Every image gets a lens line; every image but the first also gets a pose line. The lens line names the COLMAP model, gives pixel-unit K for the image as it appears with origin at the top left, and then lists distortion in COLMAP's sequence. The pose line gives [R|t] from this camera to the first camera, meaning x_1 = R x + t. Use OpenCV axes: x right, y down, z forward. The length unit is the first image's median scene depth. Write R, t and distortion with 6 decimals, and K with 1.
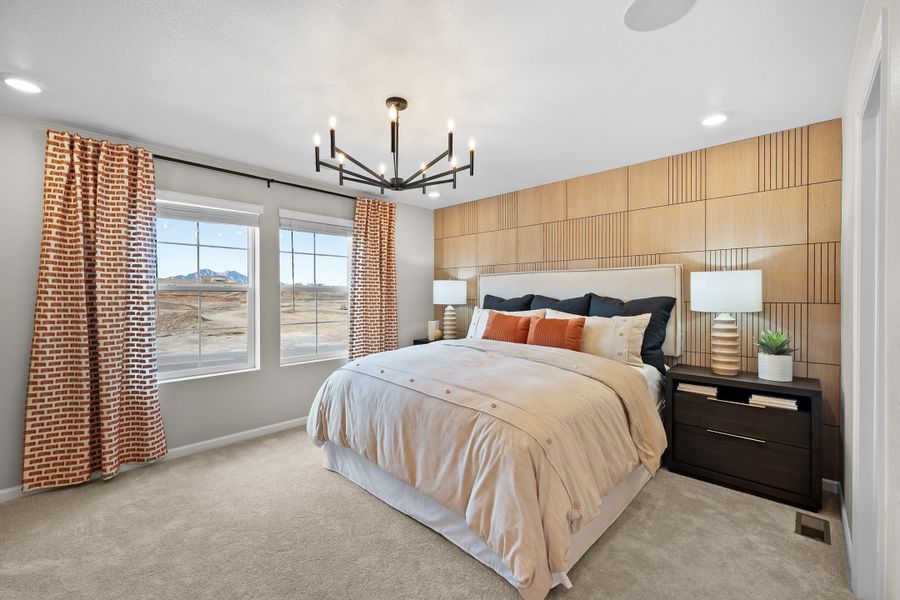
lens RADIAL K [[385.5, 0, 450.0], [0, 385.5, 300.0], [0, 0, 1]] dist [-0.000687, 0.000007]
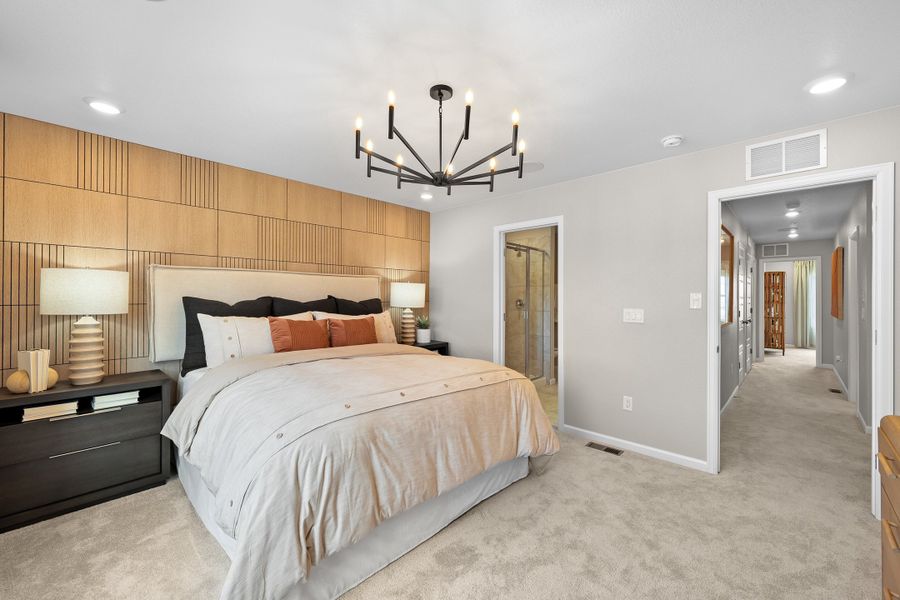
lens RADIAL K [[360.5, 0, 451.3], [0, 360.5, 295.3], [0, 0, 1]] dist [-0.000159, 0.000125]
pose [[0.004283, 0.006072, 0.999972, -0.519443], [0.010400, 0.999927, -0.006116, -0.007235], [-0.999937, 0.010426, 0.004220, 0.500768]]
